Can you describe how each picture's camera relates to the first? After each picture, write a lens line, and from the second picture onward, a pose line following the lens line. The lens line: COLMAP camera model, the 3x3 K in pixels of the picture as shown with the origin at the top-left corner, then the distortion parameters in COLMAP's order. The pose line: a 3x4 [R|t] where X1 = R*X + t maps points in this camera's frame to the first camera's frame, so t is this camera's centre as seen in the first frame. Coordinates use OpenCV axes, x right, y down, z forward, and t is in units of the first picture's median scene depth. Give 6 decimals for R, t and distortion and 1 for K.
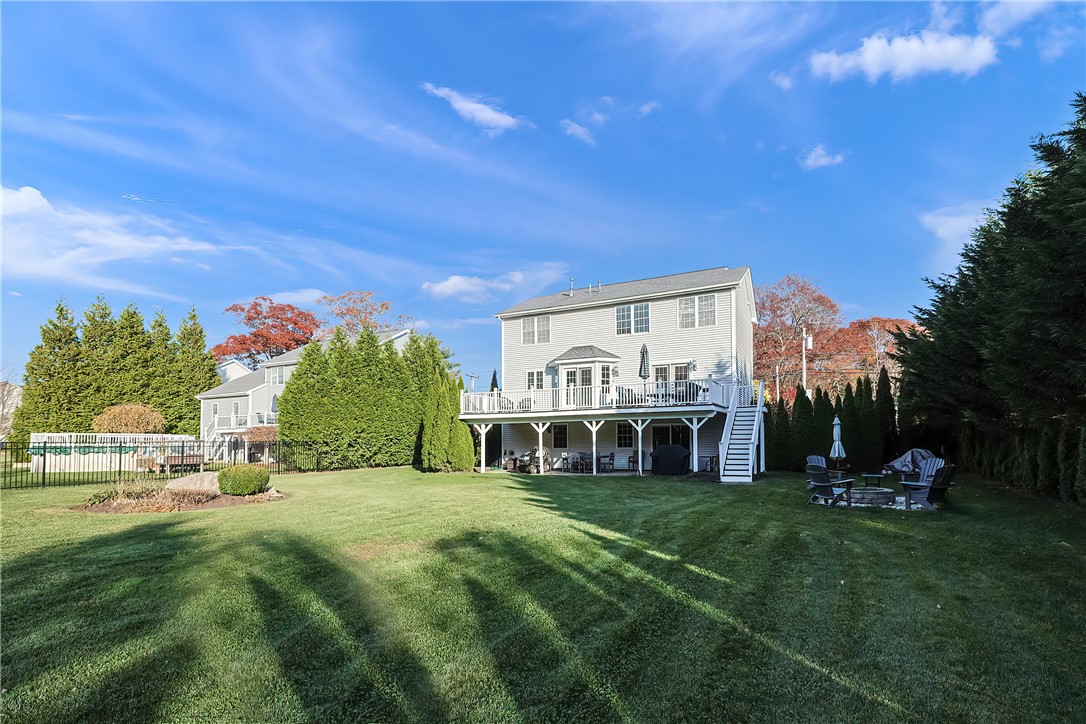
lens RADIAL K [[436.7, 0, 543.0], [0, 436.7, 362.0], [0, 0, 1]] dist [0.000561, 0.000118]
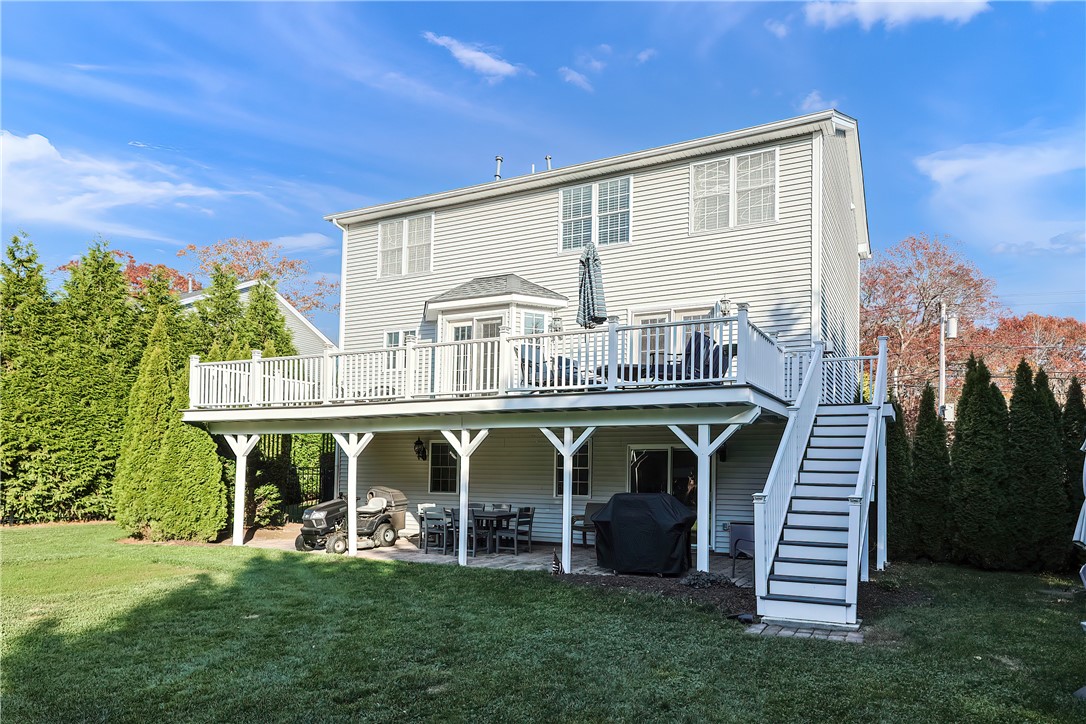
lens RADIAL K [[606.5, 0, 543.0], [0, 606.5, 362.0], [0, 0, 1]] dist [0.003421, 0.000747]
pose [[0.999353, 0.021219, -0.029045, 0.185768], [-0.021451, 0.999740, -0.007687, 0.067079], [0.028874, 0.008305, 0.999549, 0.392884]]
